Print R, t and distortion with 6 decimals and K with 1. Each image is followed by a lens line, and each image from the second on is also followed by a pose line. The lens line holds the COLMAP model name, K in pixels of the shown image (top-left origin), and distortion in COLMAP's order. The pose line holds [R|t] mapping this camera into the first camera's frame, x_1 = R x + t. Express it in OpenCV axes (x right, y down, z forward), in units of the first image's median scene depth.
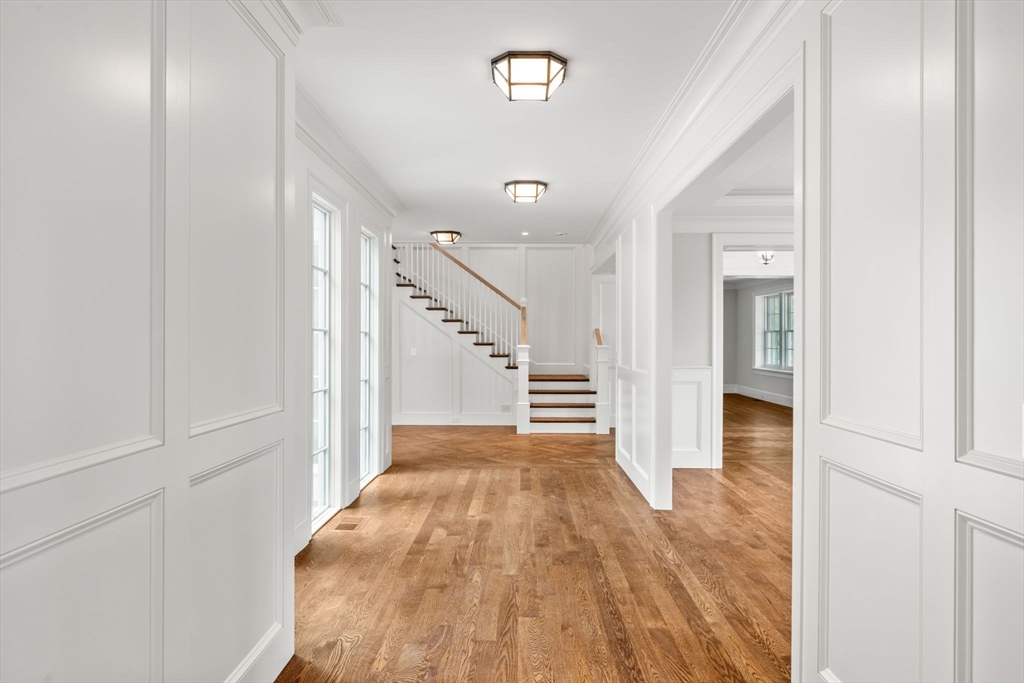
lens RADIAL K [[495.0, 0, 515.7], [0, 495.0, 341.3], [0, 0, 1]] dist [0.000818, 0.000104]
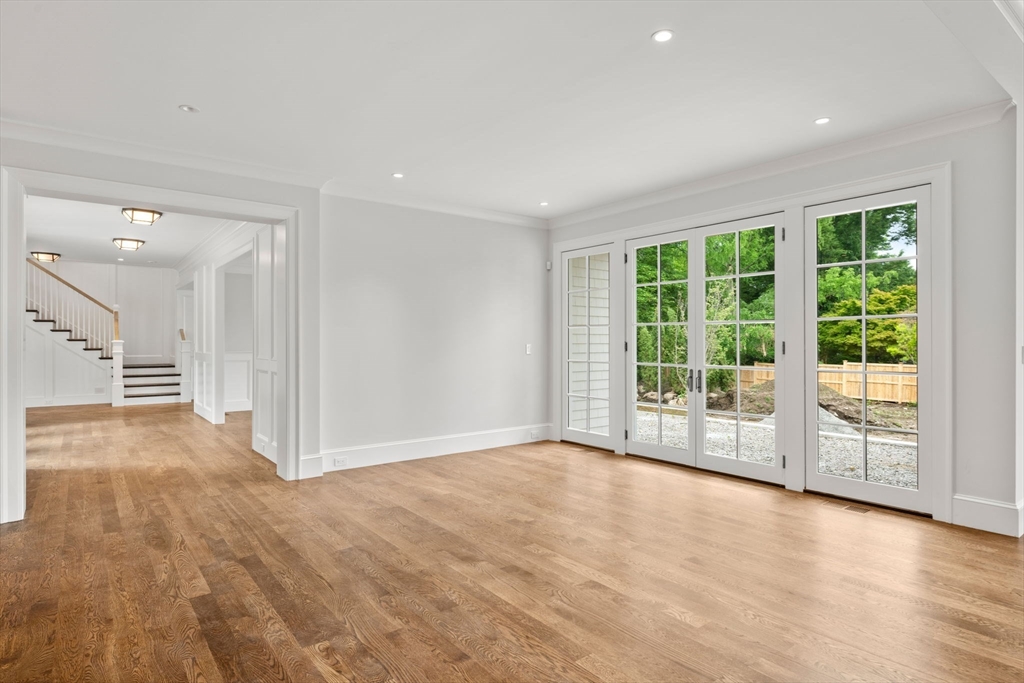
lens RADIAL K [[578.3, 0, 521.1], [0, 578.3, 342.4], [0, 0, 1]] dist [-0.002818, -0.000022]
pose [[0.773117, -0.005186, 0.634242, -0.130777], [0.002646, 0.999984, 0.004952, 0.007216], [-0.634258, -0.002151, 0.773119, -0.884039]]
